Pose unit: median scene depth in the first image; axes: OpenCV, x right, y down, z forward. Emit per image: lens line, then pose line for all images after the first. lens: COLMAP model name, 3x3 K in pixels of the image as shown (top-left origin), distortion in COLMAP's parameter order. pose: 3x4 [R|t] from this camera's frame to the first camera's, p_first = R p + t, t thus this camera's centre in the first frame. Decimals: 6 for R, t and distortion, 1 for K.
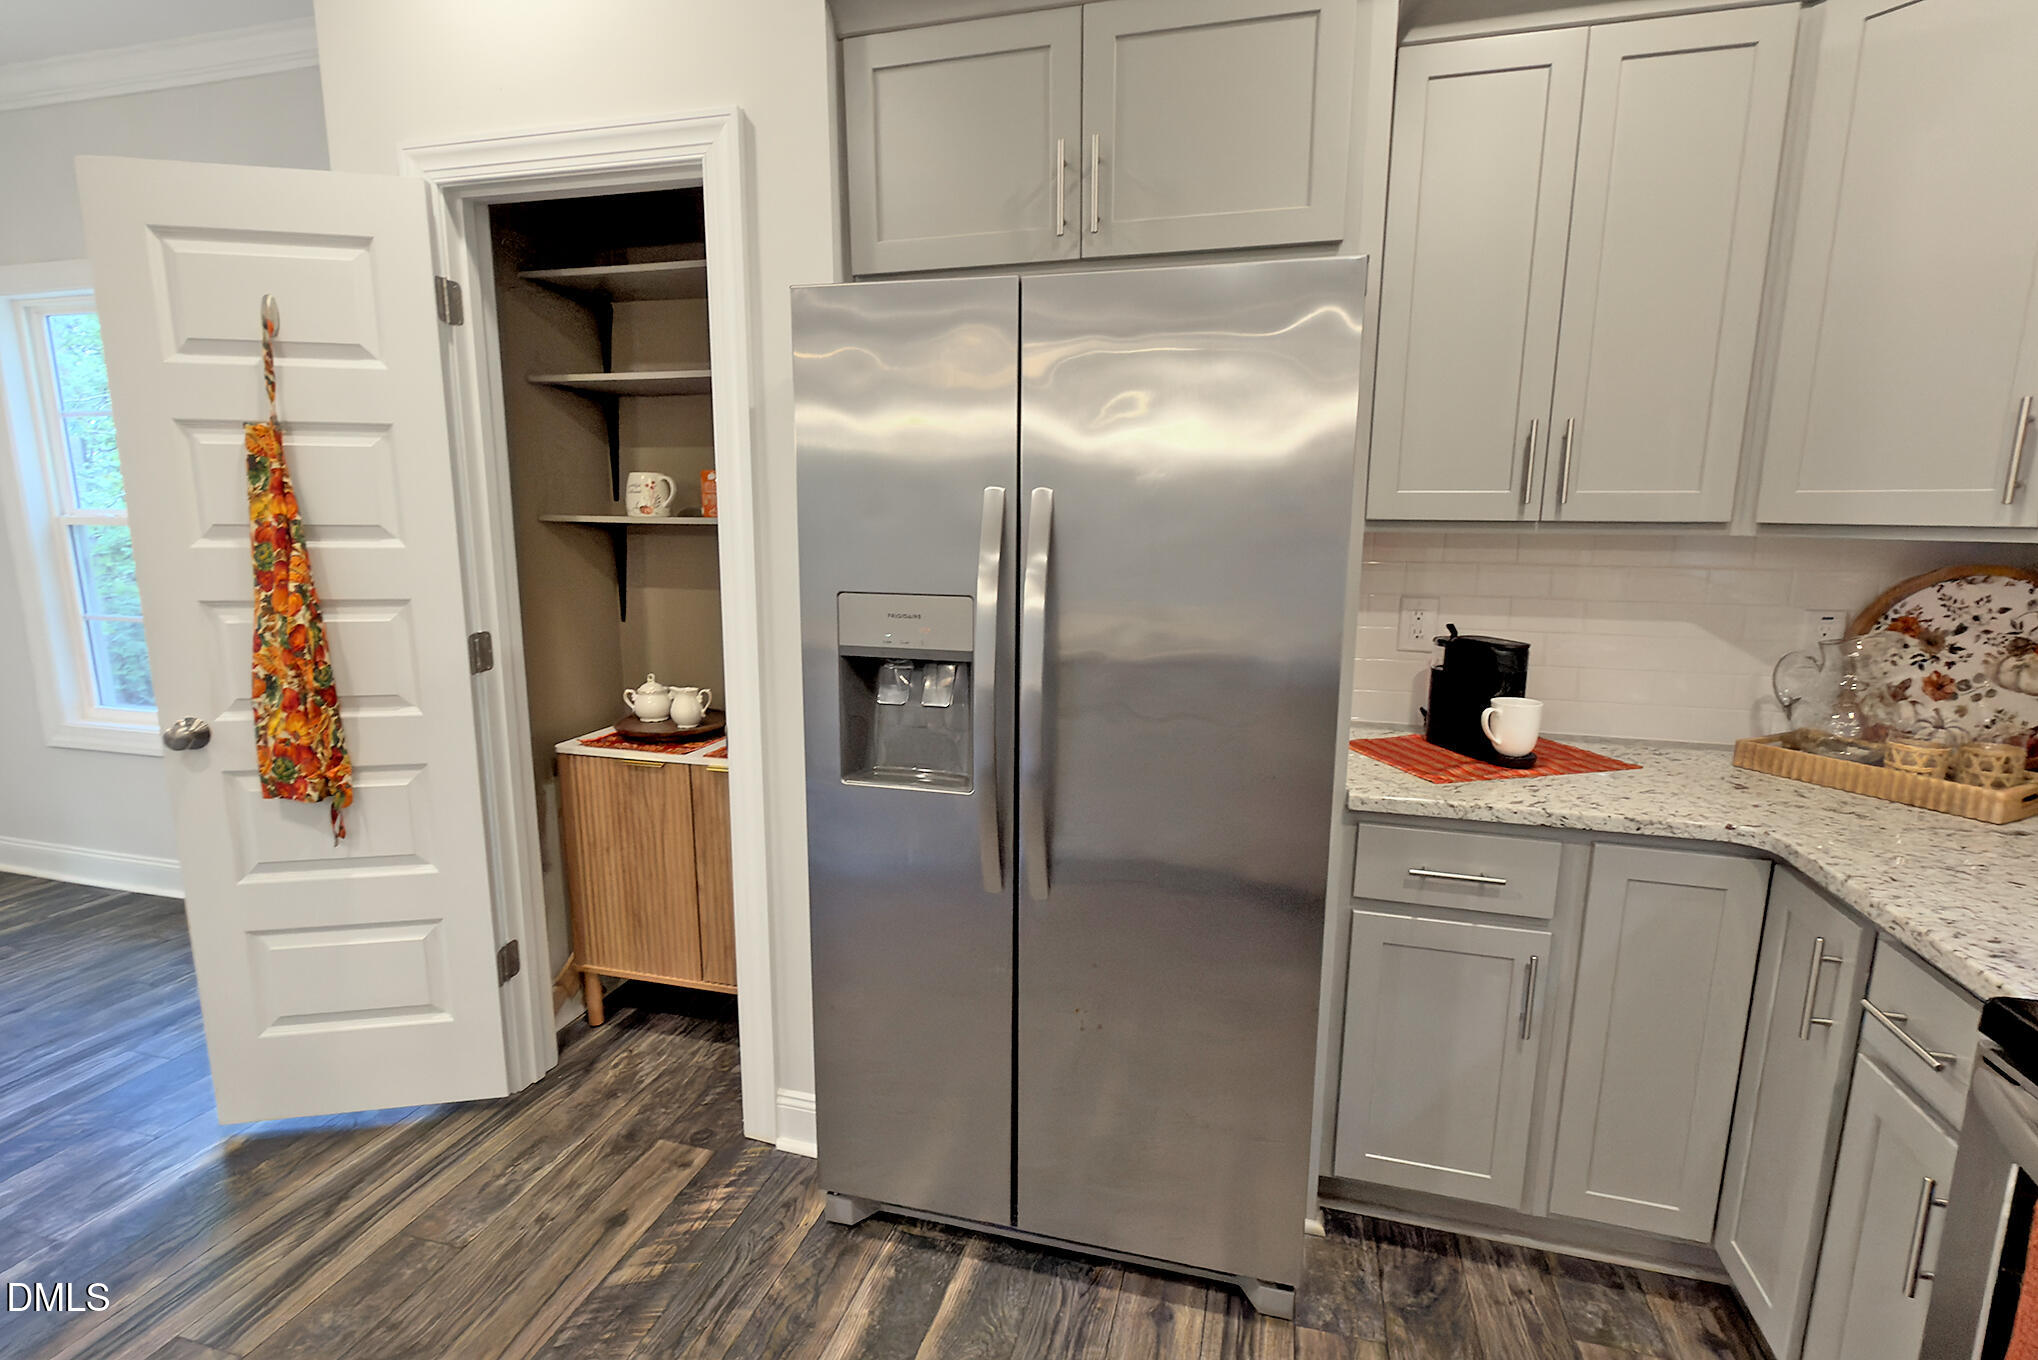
lens RADIAL K [[961.5, 0, 956.0], [0, 961.5, 684.6], [0, 0, 1]] dist [0.000854, -0.000155]
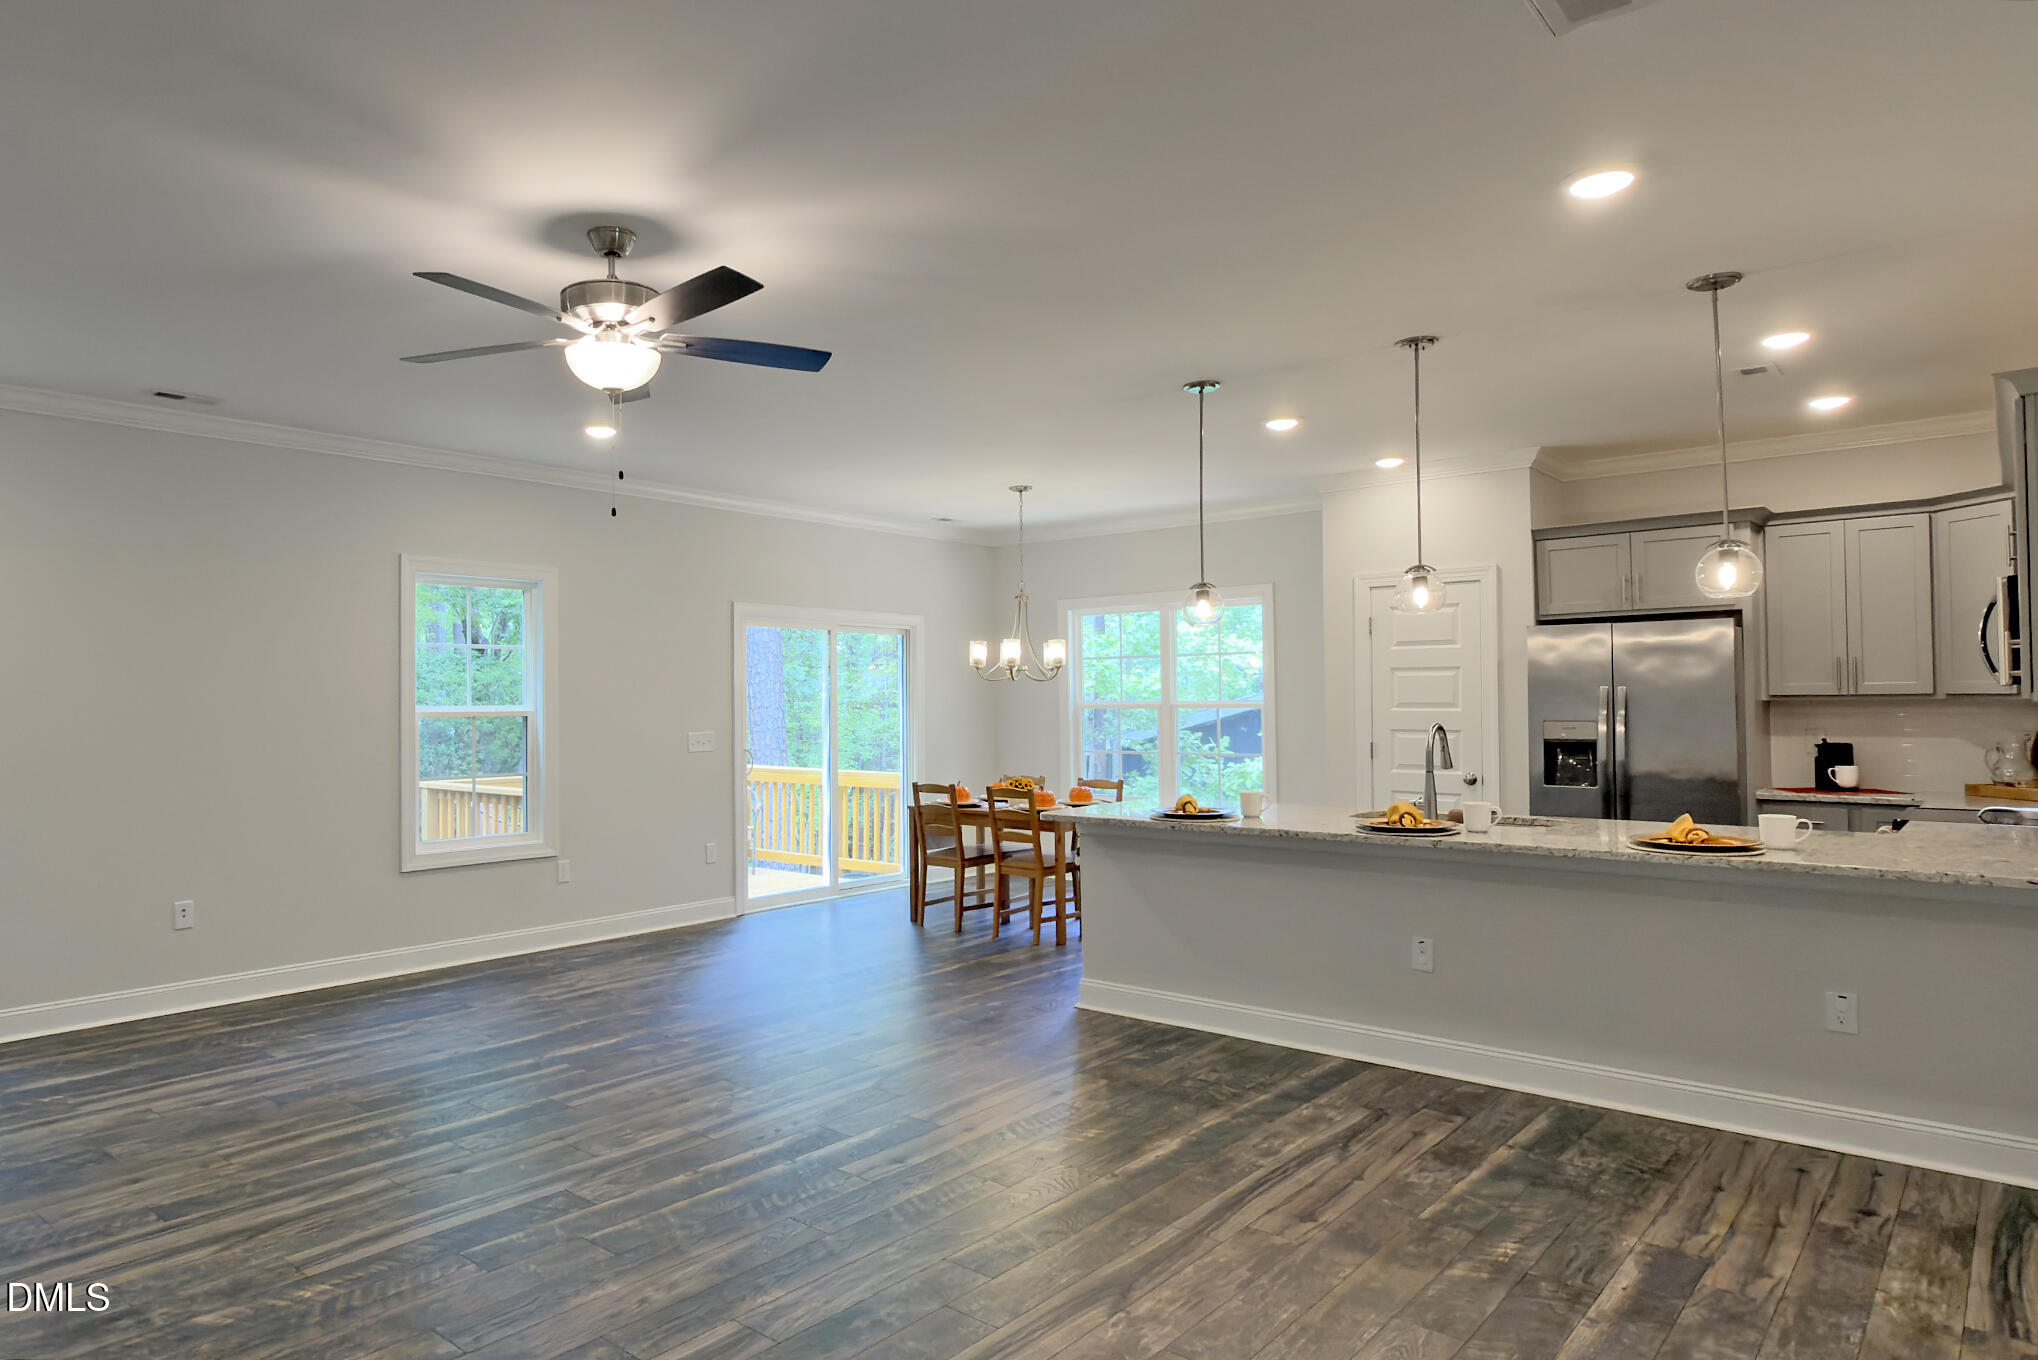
lens RADIAL K [[1208.2, 0, 893.3], [0, 1208.2, 674.2], [0, 0, 1]] dist [0.008660, 0.001811]
pose [[0.888389, -0.023168, -0.458506, -0.175560], [-0.071263, 0.979661, -0.187580, 0.584330], [0.453526, 0.199318, 0.868669, -3.078782]]
